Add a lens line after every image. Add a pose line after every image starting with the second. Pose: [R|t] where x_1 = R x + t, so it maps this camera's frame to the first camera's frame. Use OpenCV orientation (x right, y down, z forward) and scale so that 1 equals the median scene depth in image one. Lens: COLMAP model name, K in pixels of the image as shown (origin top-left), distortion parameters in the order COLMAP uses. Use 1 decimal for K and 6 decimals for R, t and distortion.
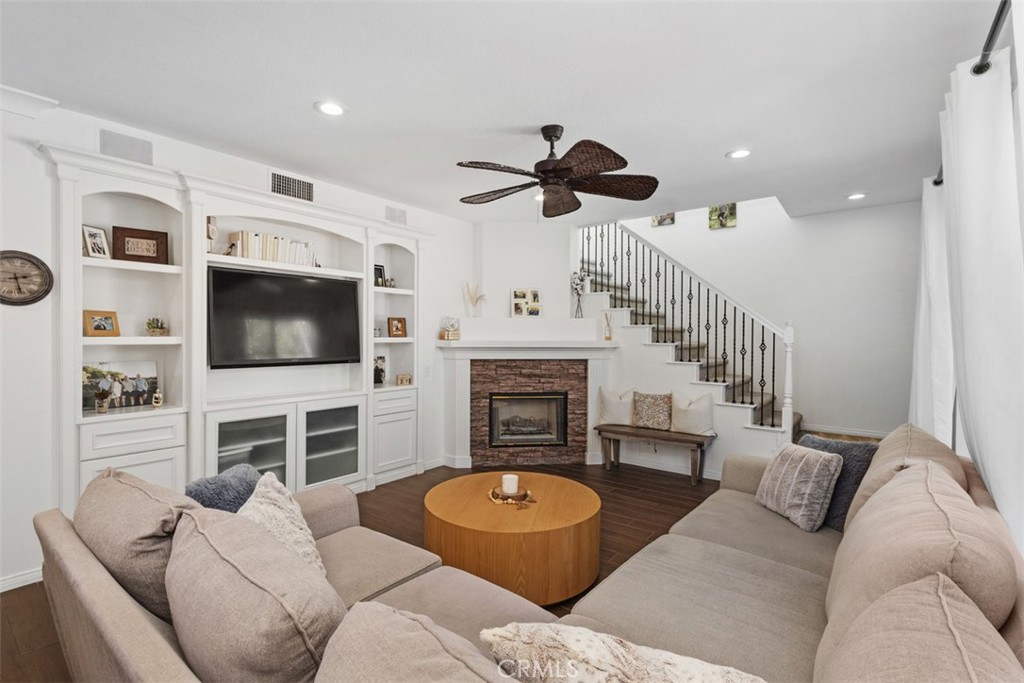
lens RADIAL K [[471.2, 0, 509.1], [0, 471.2, 338.8], [0, 0, 1]] dist [0.005526, 0.000605]
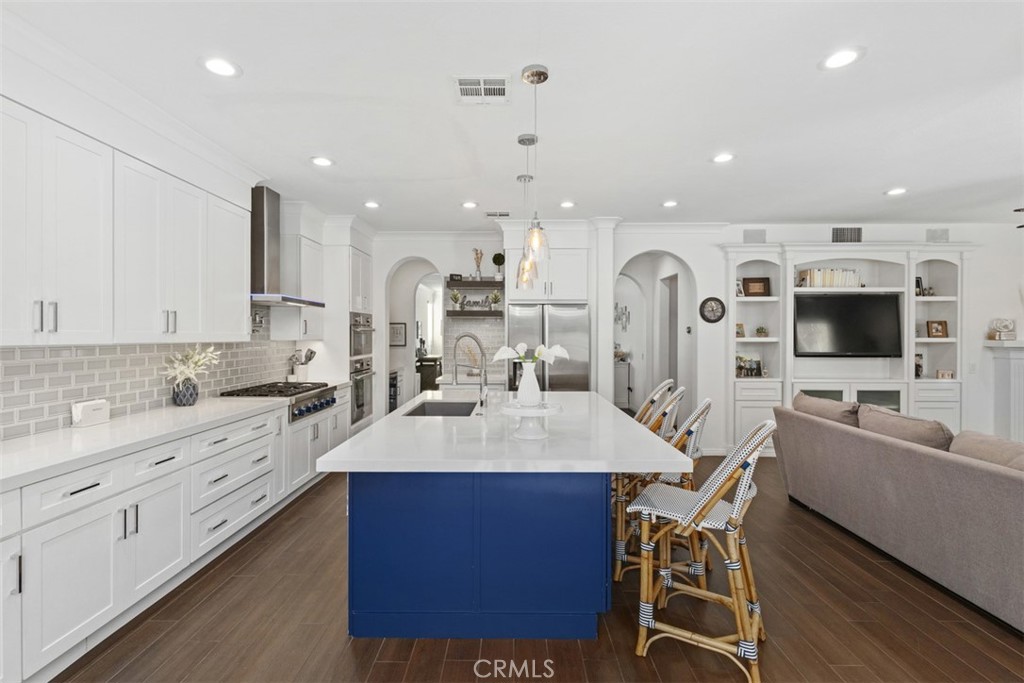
lens RADIAL K [[471.2, 0, 509.1], [0, 471.2, 338.8], [0, 0, 1]] dist [0.005526, 0.000605]
pose [[0.607447, -0.003023, -0.794355, 0.056389], [-0.002289, 0.999982, -0.005555, 0.009462], [0.794357, 0.005192, 0.607429, -0.626234]]
